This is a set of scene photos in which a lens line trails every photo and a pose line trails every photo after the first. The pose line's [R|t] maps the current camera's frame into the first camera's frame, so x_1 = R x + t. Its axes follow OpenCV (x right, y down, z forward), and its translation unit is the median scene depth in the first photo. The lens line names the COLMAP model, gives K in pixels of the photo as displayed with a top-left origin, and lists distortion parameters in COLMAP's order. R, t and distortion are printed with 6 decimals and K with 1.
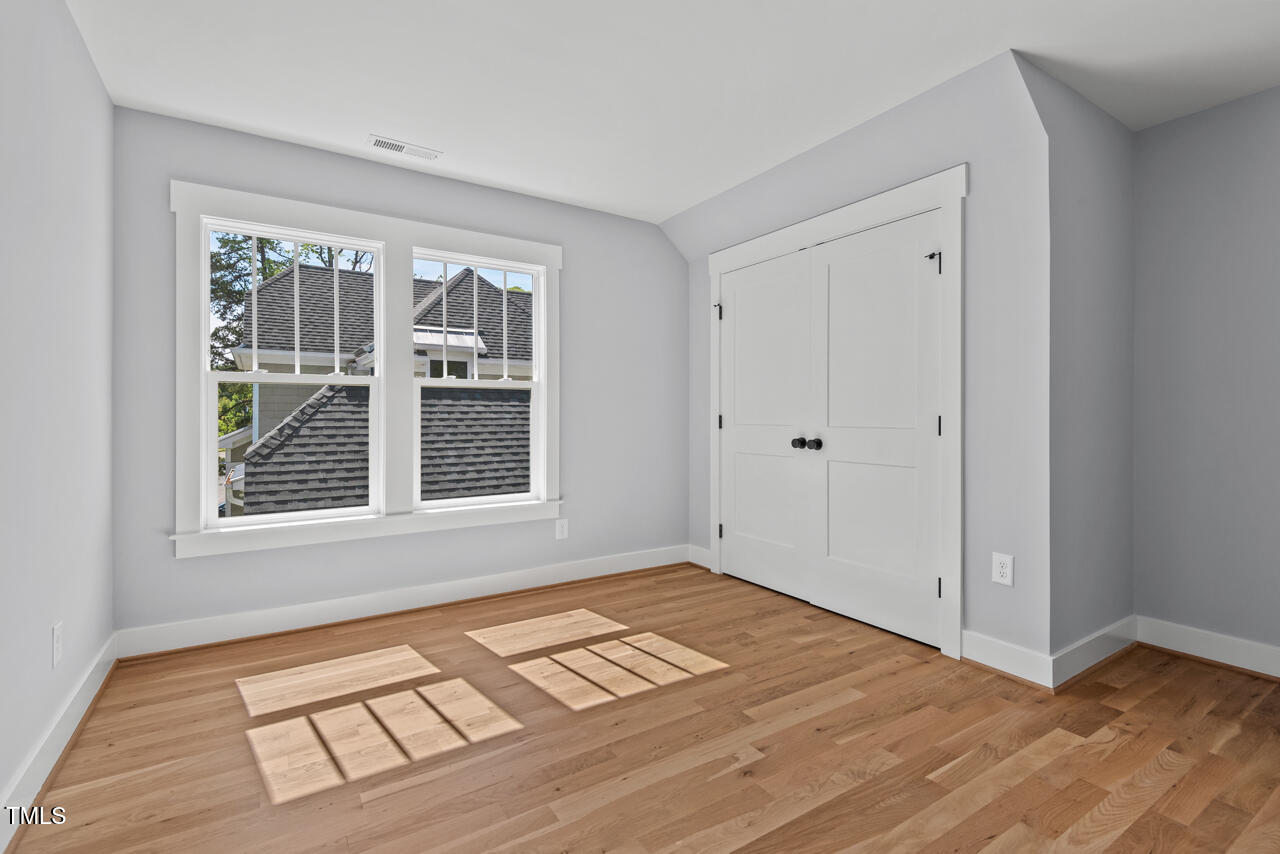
lens RADIAL K [[580.8, 0, 644.4], [0, 580.8, 415.5], [0, 0, 1]] dist [0.032605, -0.024361]
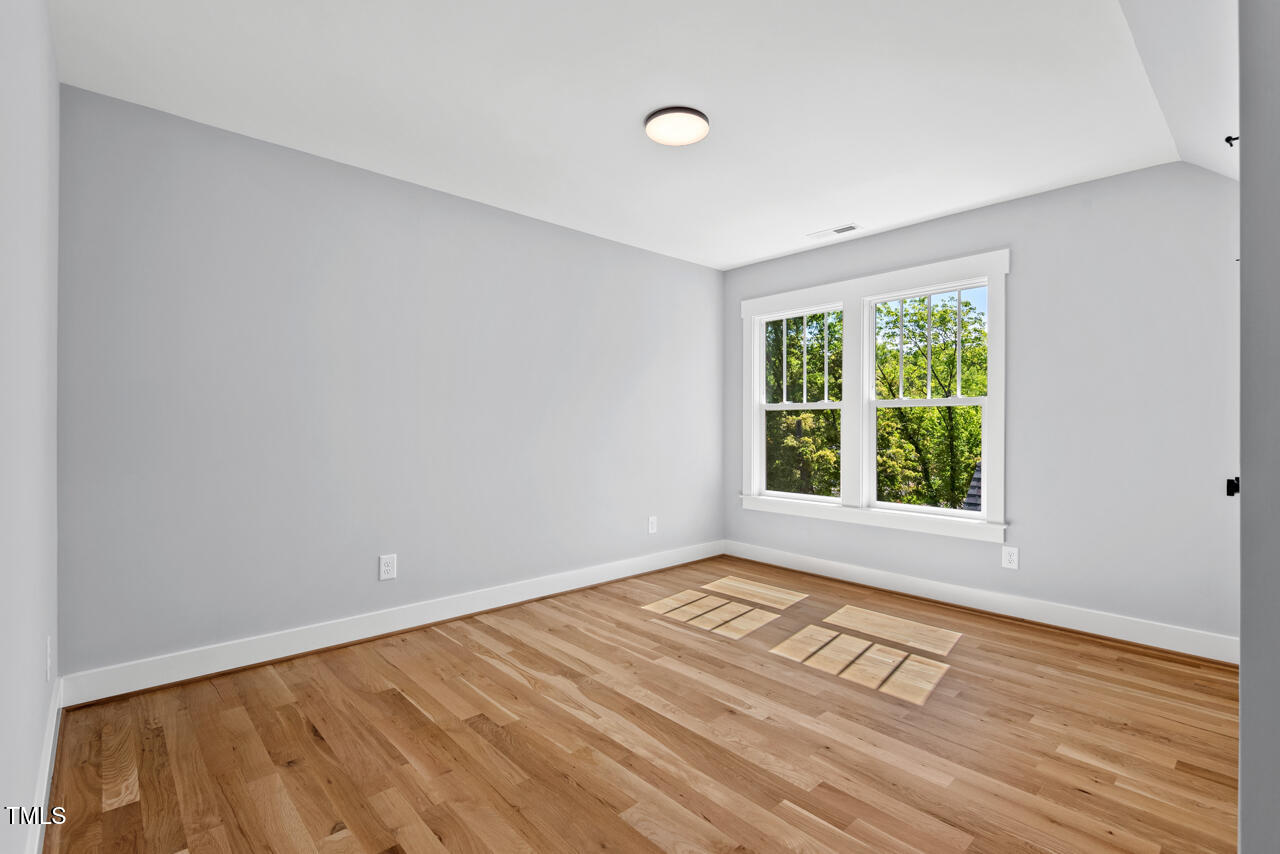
lens RADIAL K [[641.7, 0, 694.4], [0, 641.7, 423.0], [0, 0, 1]] dist [-0.001219, -0.015235]
pose [[0.188790, 0.000693, -0.982017, 1.080292], [-0.010441, 0.999945, -0.001302, -0.016114], [0.981962, 0.010499, 0.188786, 0.451744]]
